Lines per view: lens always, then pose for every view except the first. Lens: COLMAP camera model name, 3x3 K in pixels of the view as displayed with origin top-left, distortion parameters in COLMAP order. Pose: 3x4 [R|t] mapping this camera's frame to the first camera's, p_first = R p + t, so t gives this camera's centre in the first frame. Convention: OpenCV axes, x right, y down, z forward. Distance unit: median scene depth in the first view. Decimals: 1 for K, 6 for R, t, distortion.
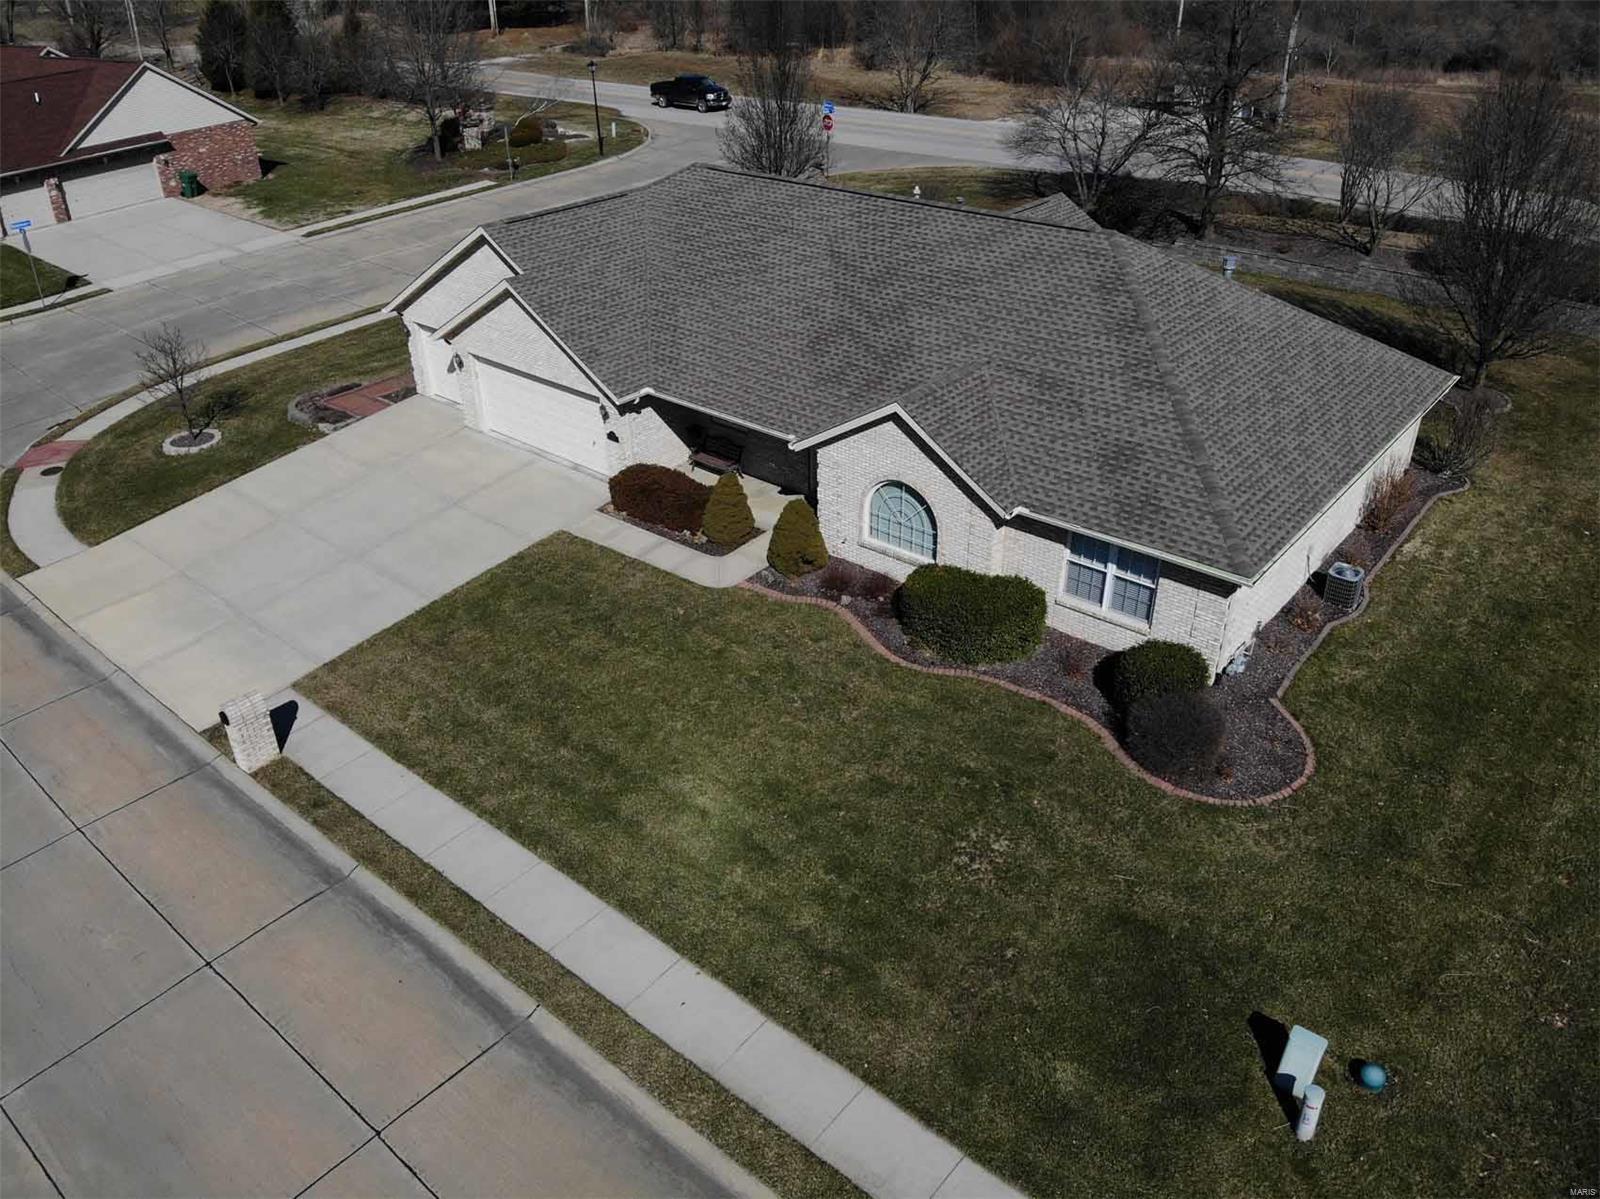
lens RADIAL K [[1164.7, 0, 795.0], [0, 1164.7, 588.0], [0, 0, 1]] dist [0.117317, -0.275484]
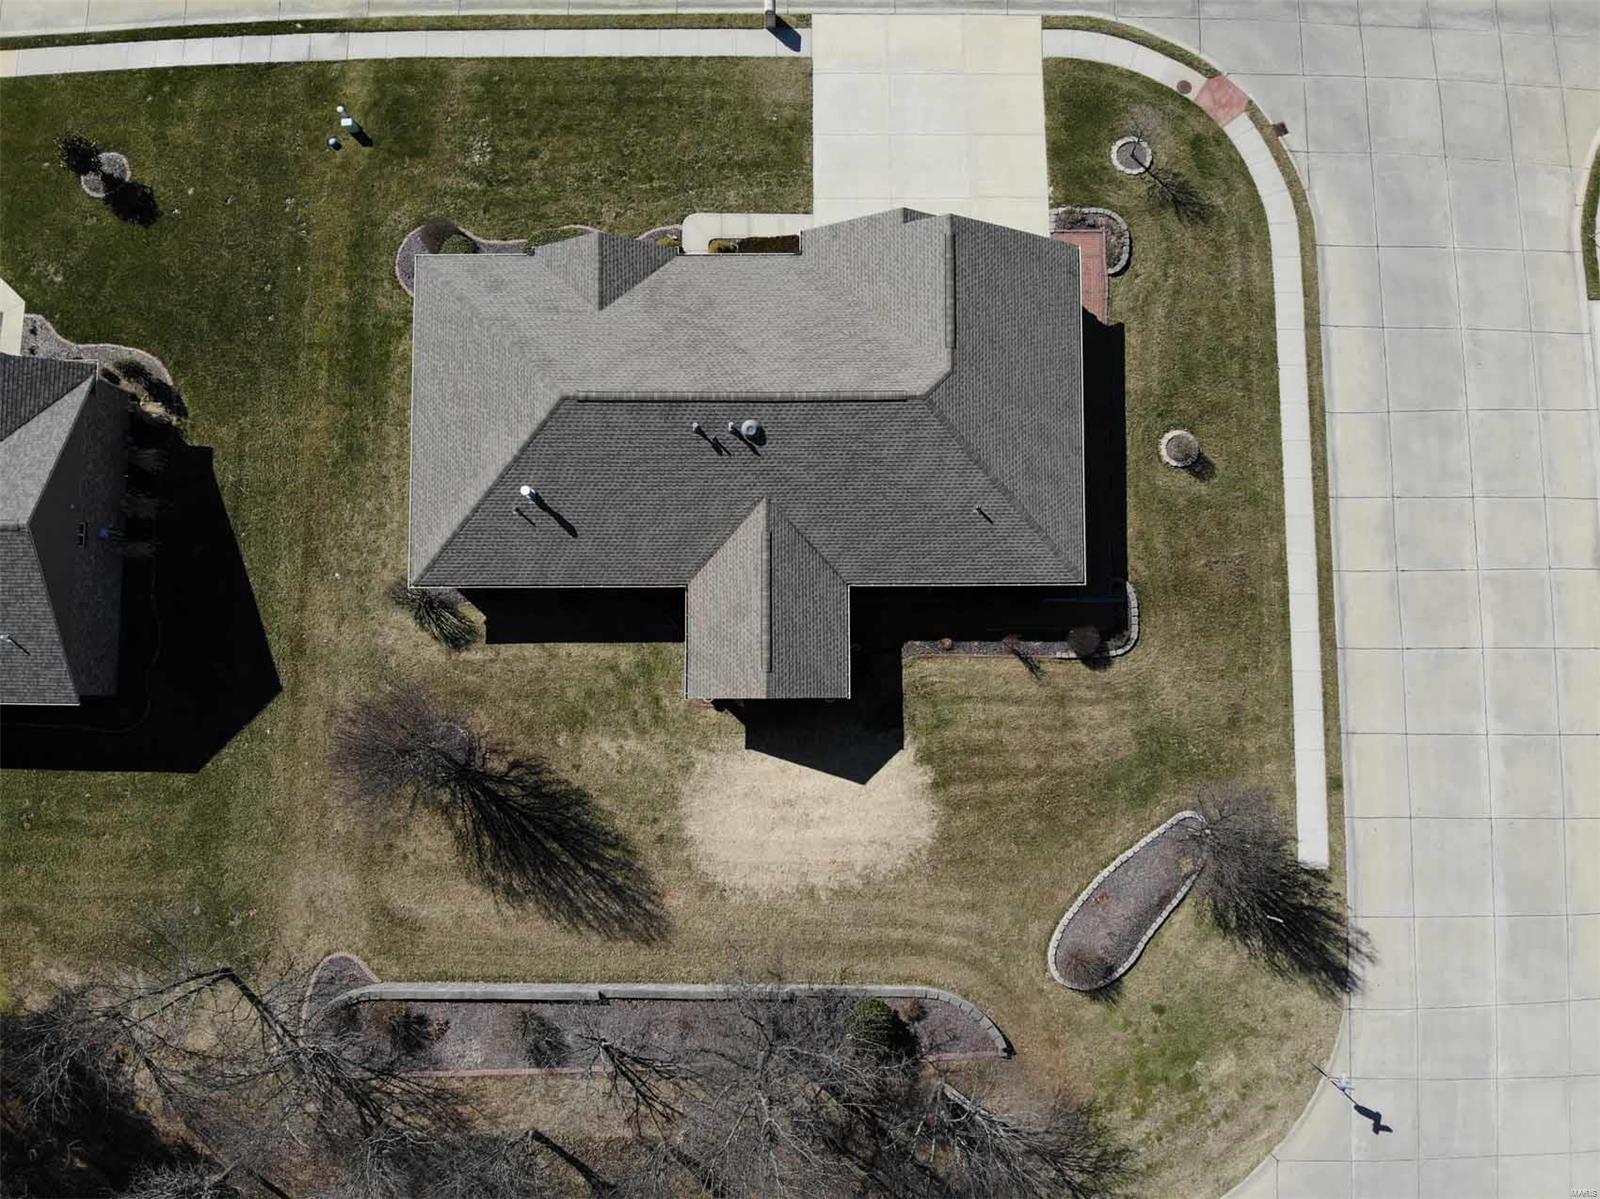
lens RADIAL K [[1164.7, 0, 795.0], [0, 1164.7, 588.0], [0, 0, 1]] dist [0.117317, -0.275484]
pose [[-0.761704, 0.647072, -0.033253, 0.257368], [-0.320302, -0.331439, 0.887443, -1.987701], [0.563218, 0.686619, 0.459717, 0.647967]]
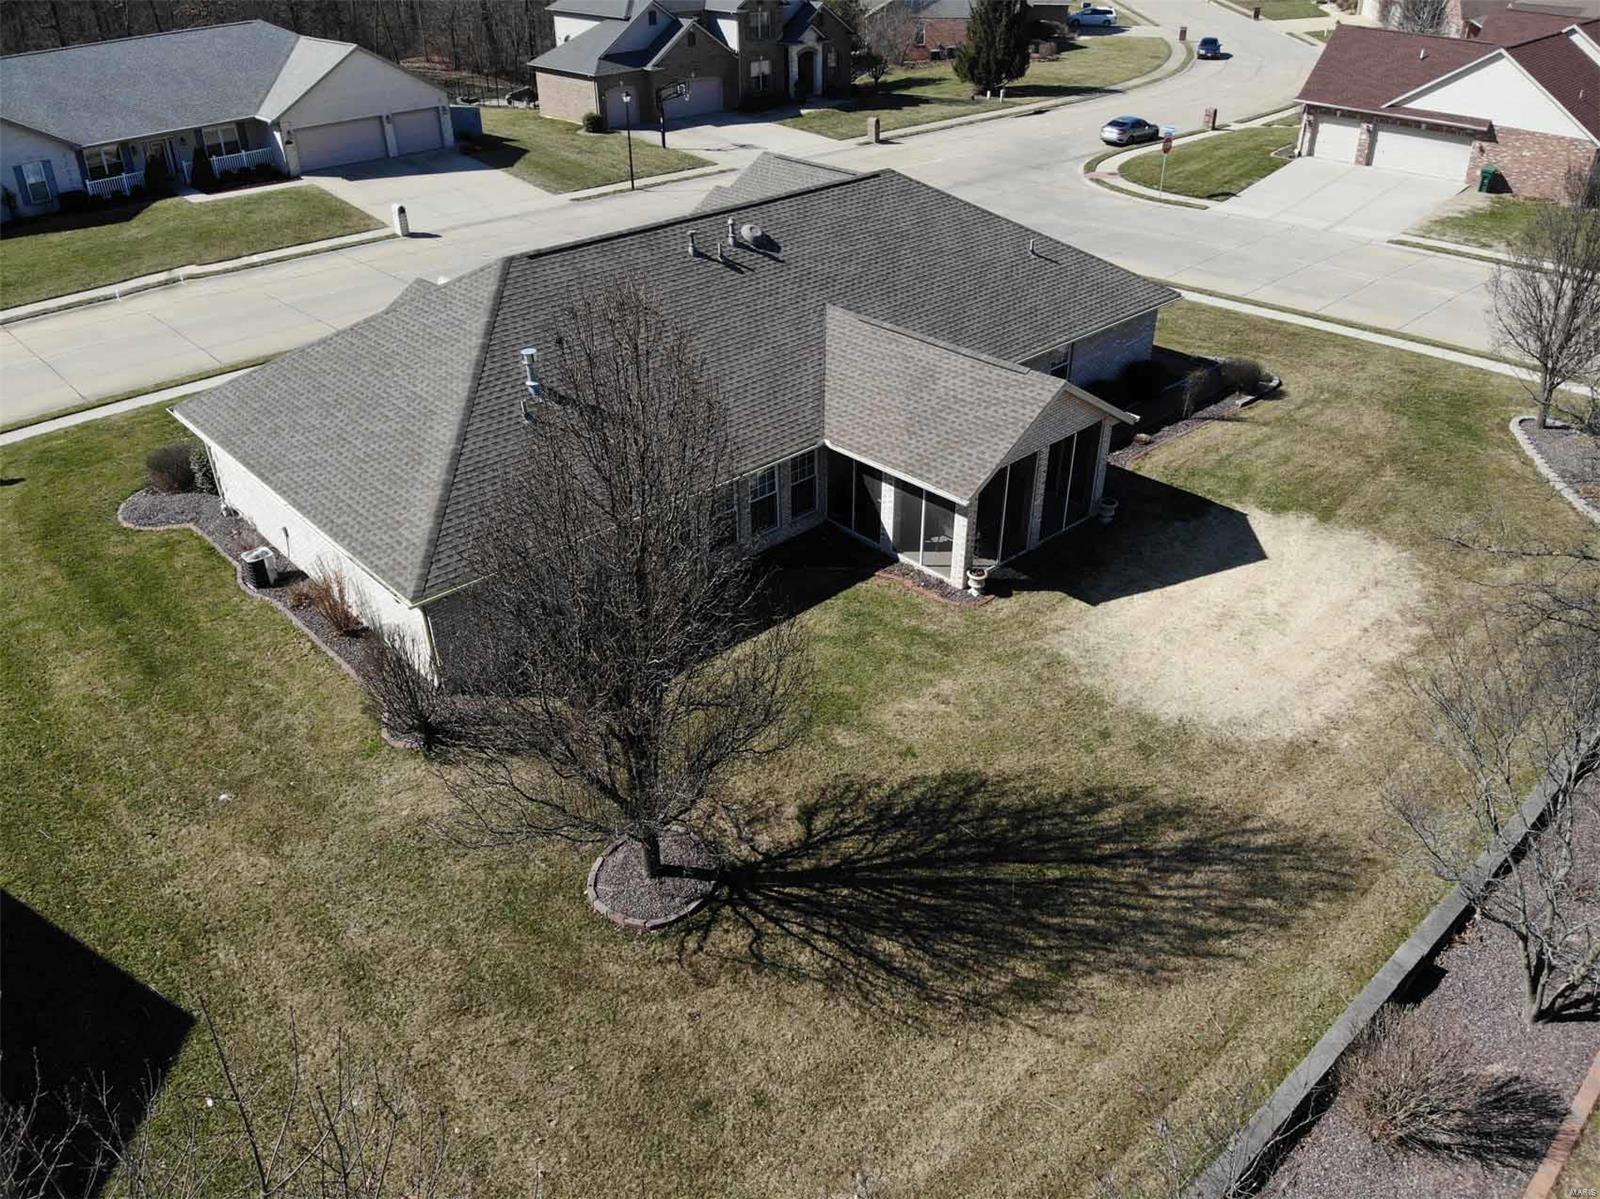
lens RADIAL K [[1164.7, 0, 795.0], [0, 1164.7, 588.0], [0, 0, 1]] dist [0.117317, -0.275484]
pose [[-0.126671, 0.536499, -0.834340, 1.333160], [-0.491973, 0.696396, 0.522490, -0.789589], [0.861346, 0.476657, 0.175730, 1.233380]]
